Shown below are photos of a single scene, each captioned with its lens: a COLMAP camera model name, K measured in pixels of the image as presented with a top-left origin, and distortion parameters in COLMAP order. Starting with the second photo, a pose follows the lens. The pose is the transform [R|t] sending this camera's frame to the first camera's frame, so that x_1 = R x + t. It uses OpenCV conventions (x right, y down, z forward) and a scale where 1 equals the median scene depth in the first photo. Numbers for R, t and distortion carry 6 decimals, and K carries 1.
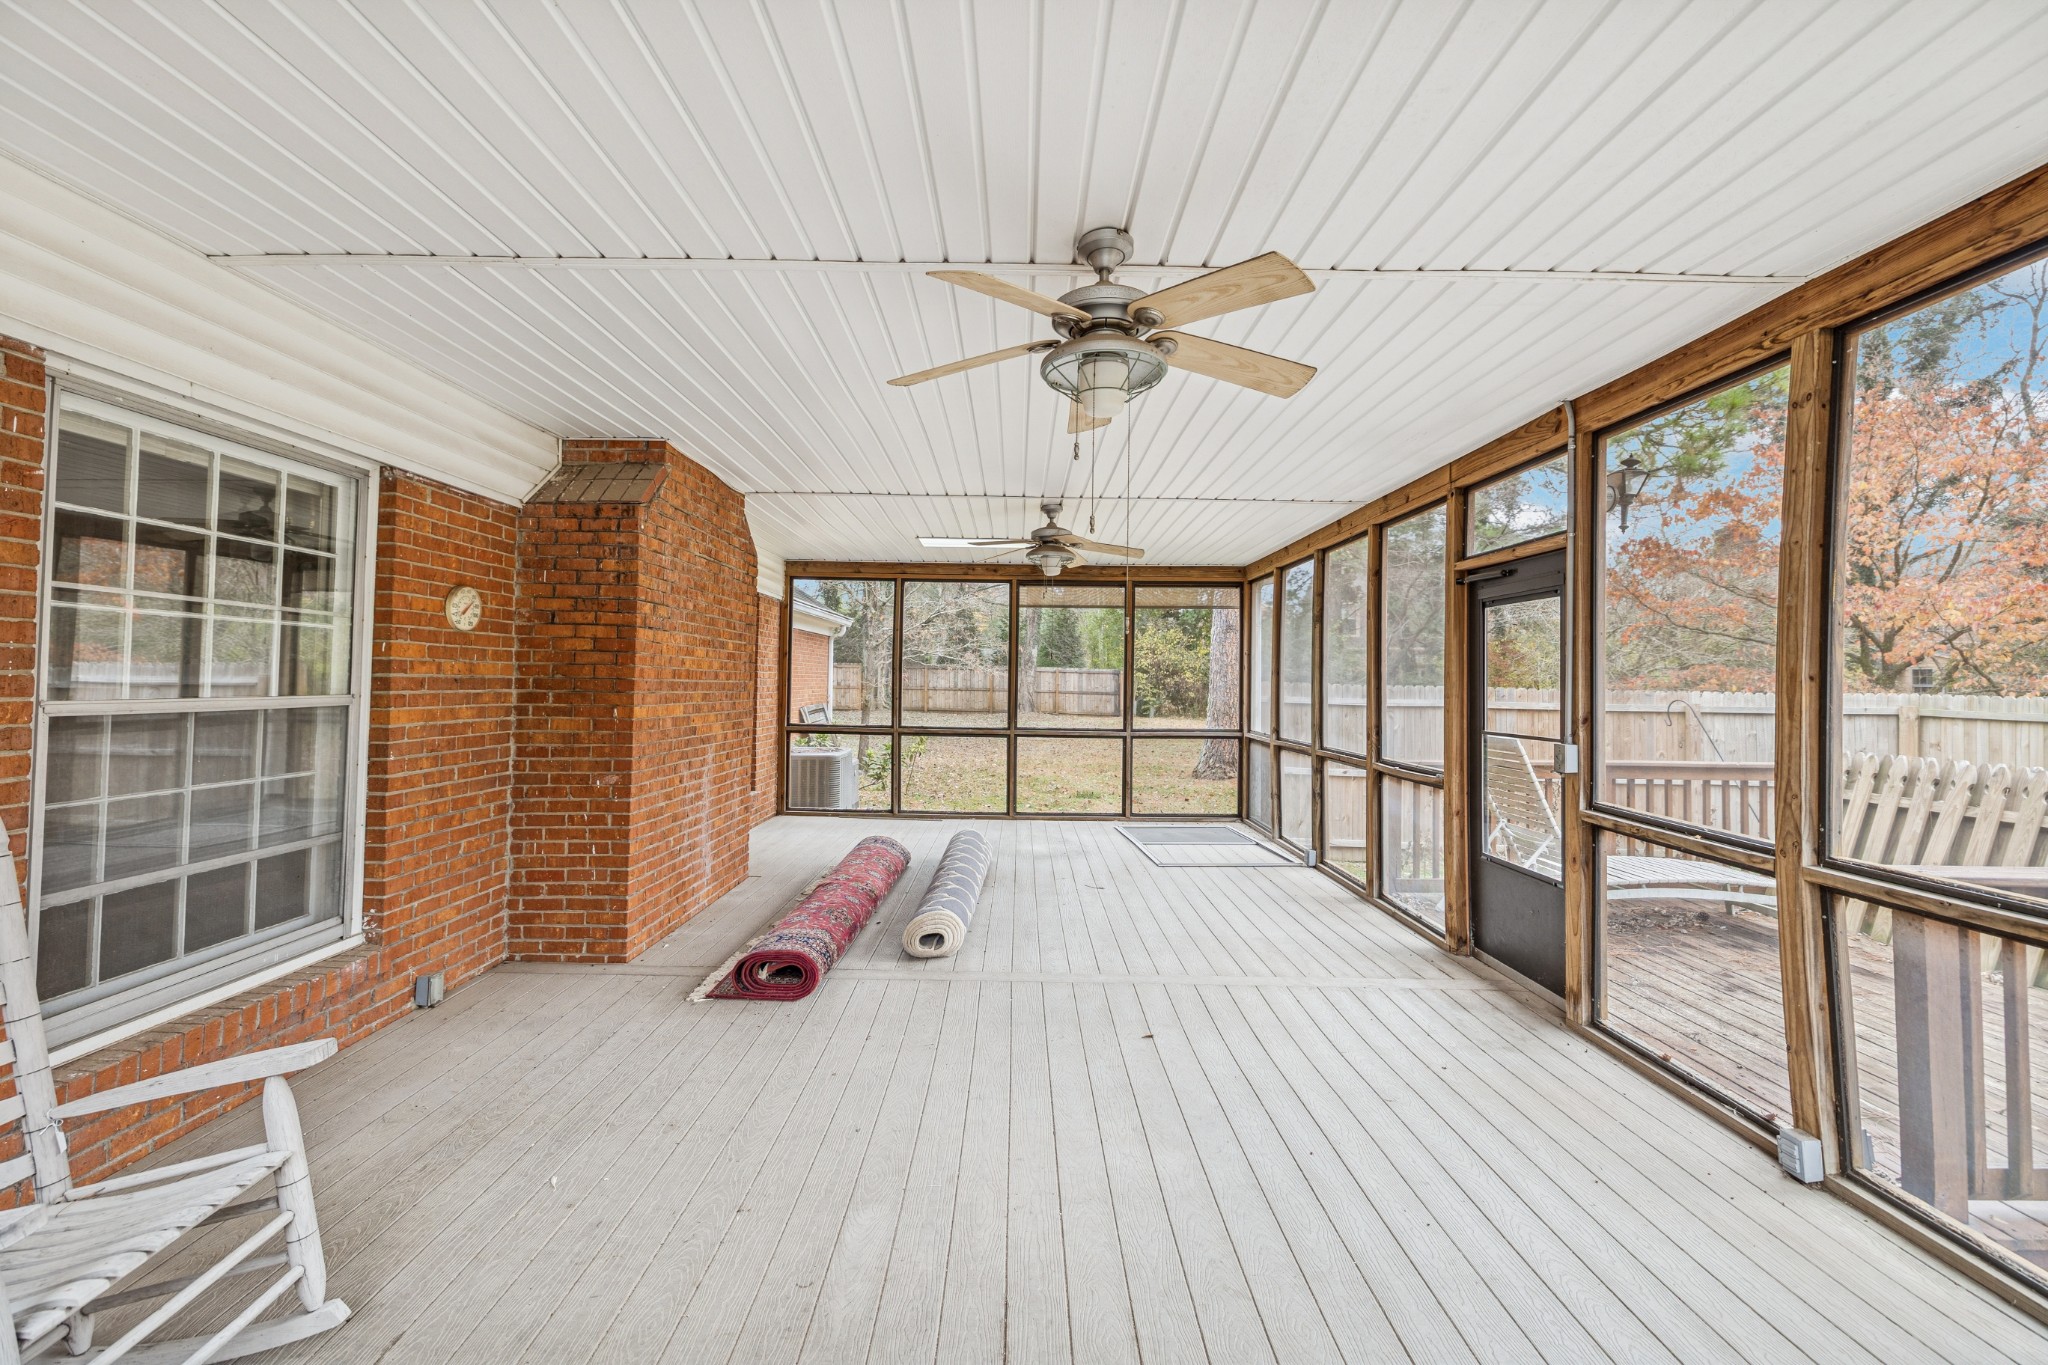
lens RADIAL K [[862.1, 0, 1016.4], [0, 862.1, 668.9], [0, 0, 1]] dist [-0.001780, -0.000129]
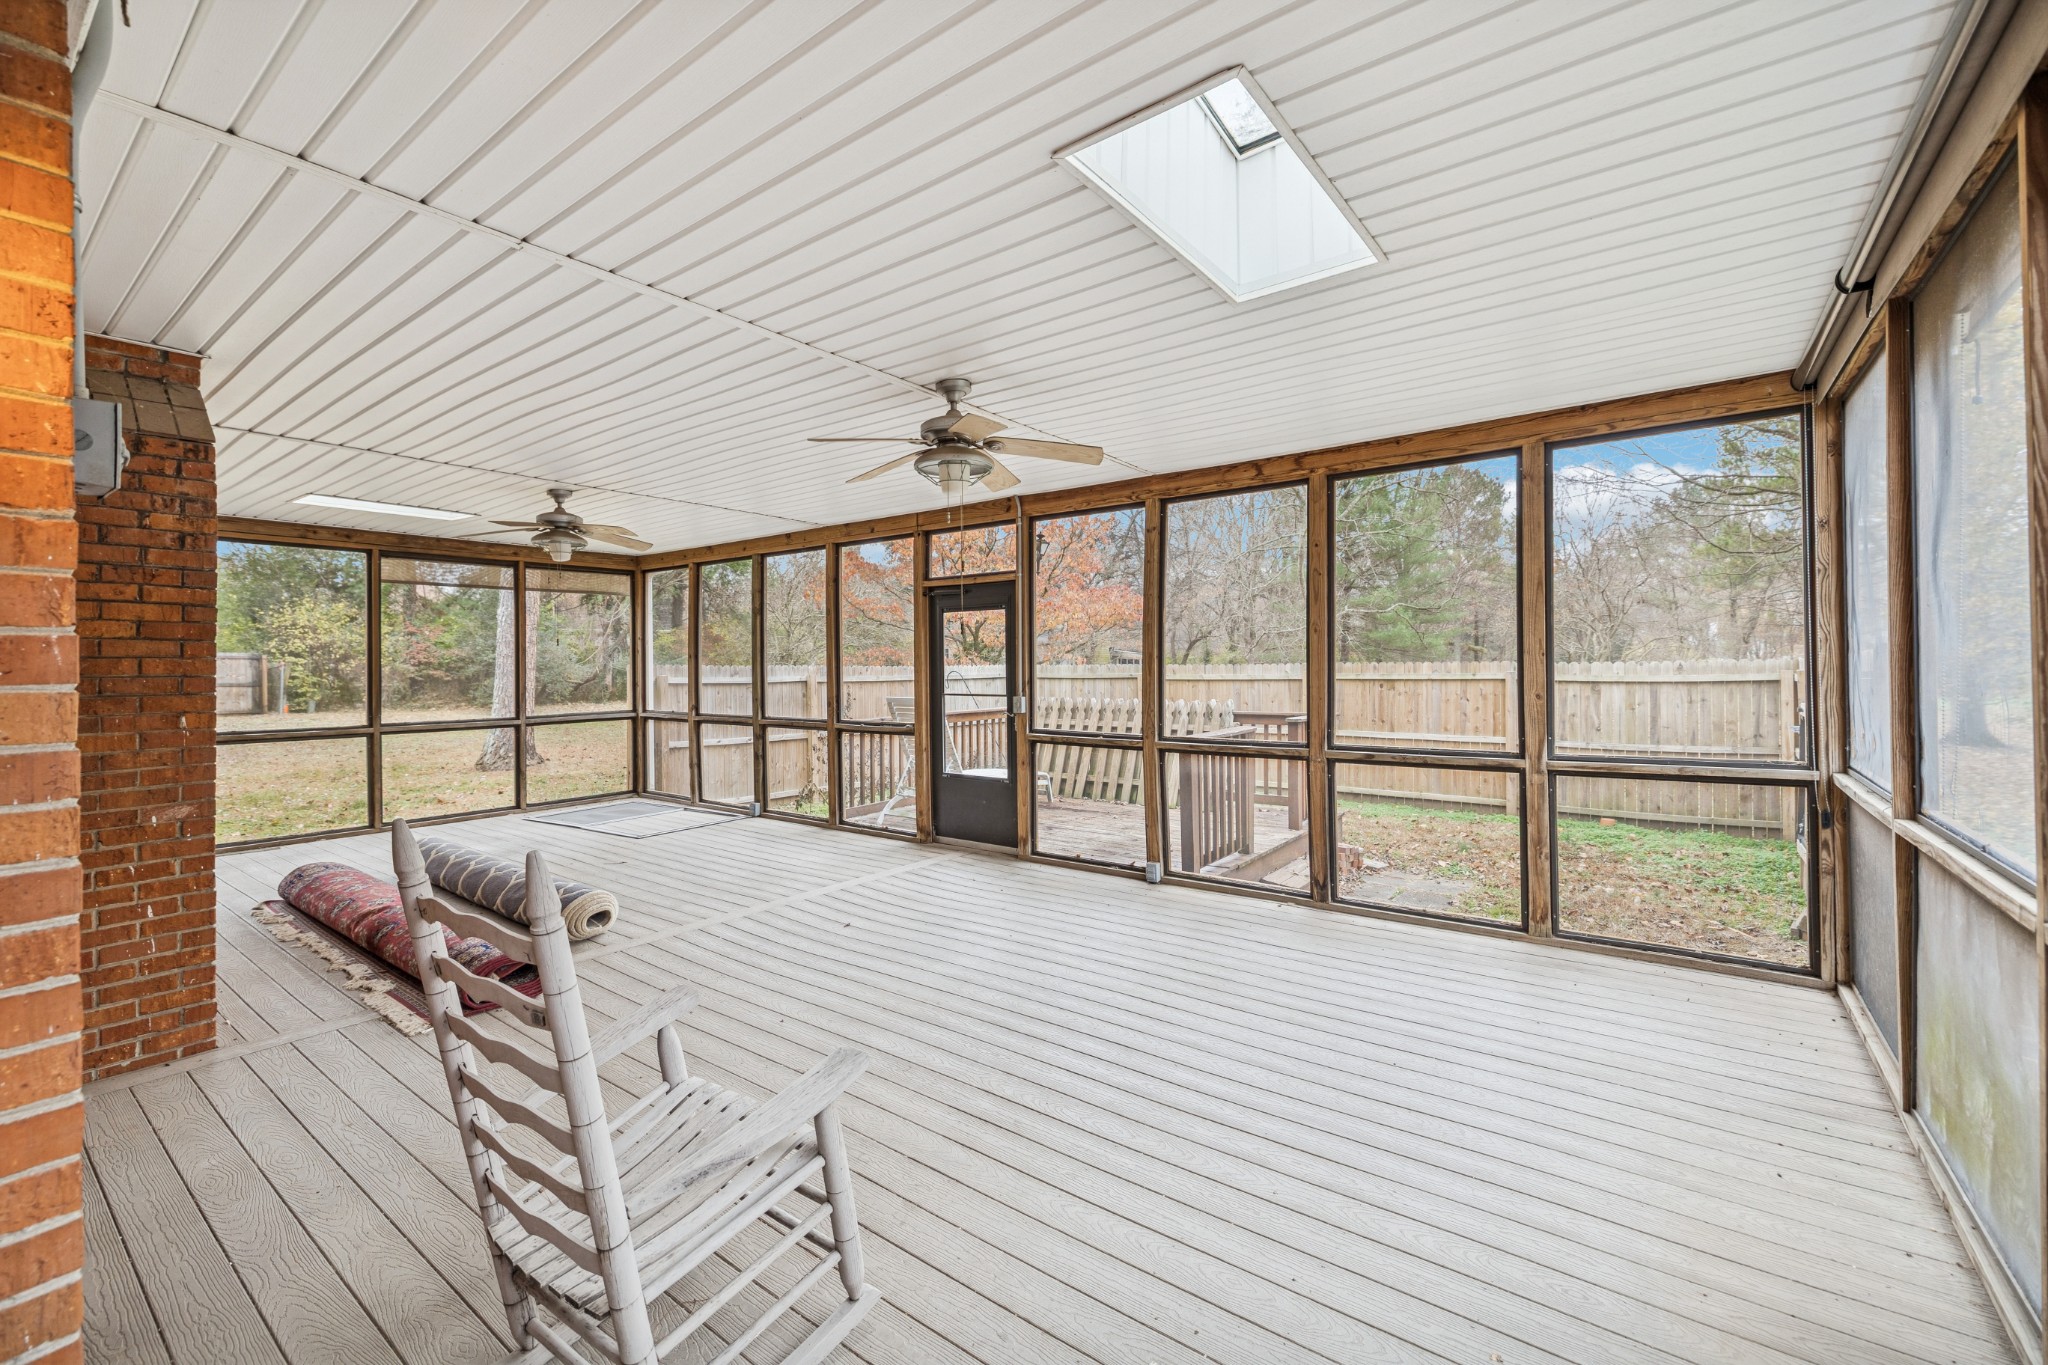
lens RADIAL K [[862.1, 0, 1015.0], [0, 862.1, 669.4], [0, 0, 1]] dist [-0.001780, -0.000129]
pose [[0.599032, -0.024375, 0.800354, -0.627013], [0.005331, 0.999636, 0.026454, -0.010470], [-0.800707, -0.011581, 0.598944, -0.019735]]
